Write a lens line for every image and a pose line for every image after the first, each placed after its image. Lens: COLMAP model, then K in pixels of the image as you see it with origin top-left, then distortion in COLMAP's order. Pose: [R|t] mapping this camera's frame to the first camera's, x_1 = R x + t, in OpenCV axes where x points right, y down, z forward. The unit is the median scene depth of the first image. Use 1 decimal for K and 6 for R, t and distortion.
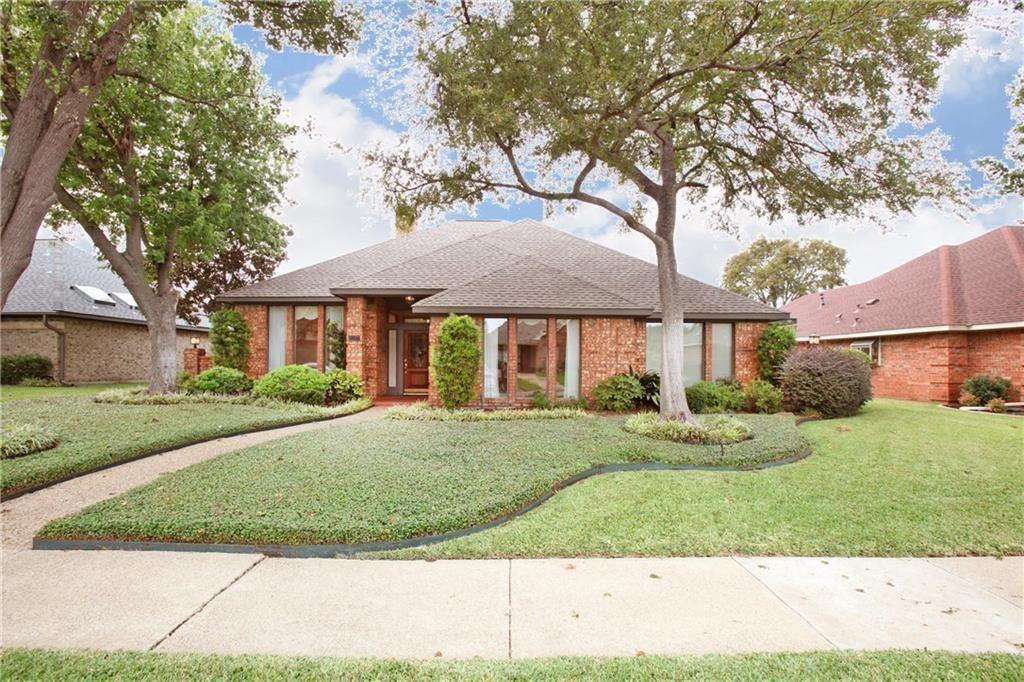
lens RADIAL K [[516.0, 0, 496.8], [0, 516.0, 332.4], [0, 0, 1]] dist [-0.072198, 0.025850]
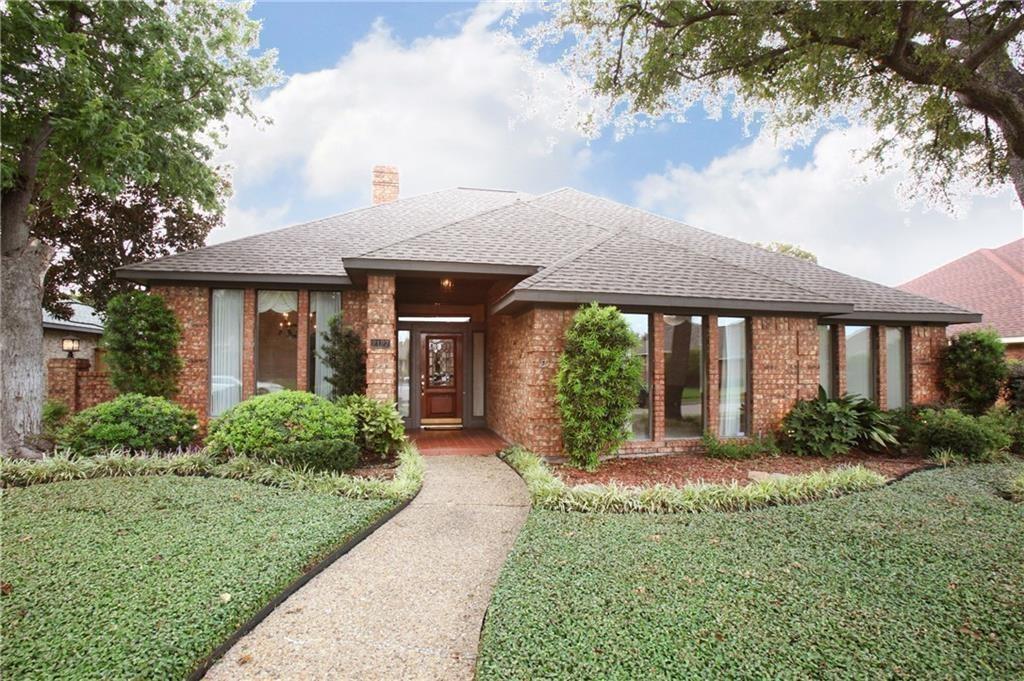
lens RADIAL K [[516.0, 0, 496.8], [0, 516.0, 331.9], [0, 0, 1]] dist [-0.072198, 0.025850]
pose [[0.977932, 0.012900, 0.208526, -0.286470], [-0.010188, 0.999849, -0.014075, 0.005356], [-0.208676, 0.011640, 0.977915, 0.406822]]
